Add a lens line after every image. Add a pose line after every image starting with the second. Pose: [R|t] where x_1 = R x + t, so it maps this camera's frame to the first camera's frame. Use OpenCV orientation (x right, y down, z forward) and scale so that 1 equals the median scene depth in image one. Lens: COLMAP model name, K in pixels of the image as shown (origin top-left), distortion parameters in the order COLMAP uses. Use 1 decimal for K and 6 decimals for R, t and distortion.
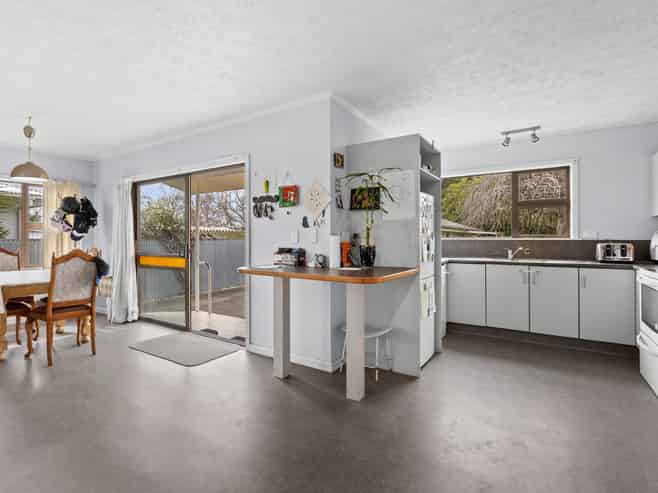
lens RADIAL K [[323.9, 0, 290.6], [0, 323.9, 234.7], [0, 0, 1]] dist [-0.001623, 0.002348]
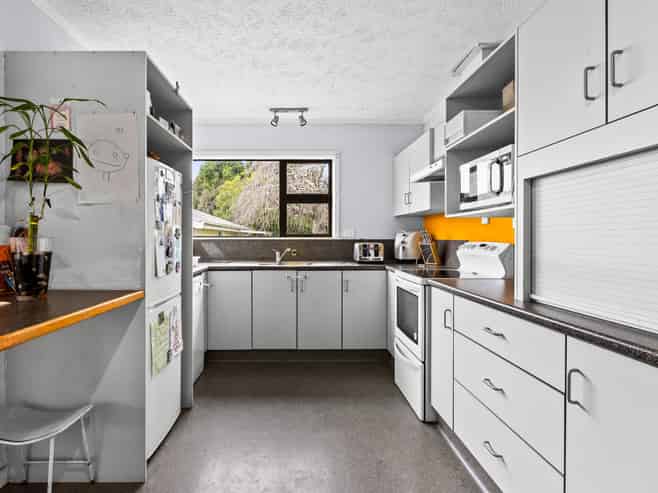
lens RADIAL K [[323.9, 0, 328.5], [0, 323.9, 241.1], [0, 0, 1]] dist [-0.001623, 0.002348]
pose [[0.728137, -0.006469, 0.685401, 0.223287], [-0.007666, 0.999816, 0.017580, 0.004626], [-0.685389, -0.018055, 0.727954, 0.337164]]
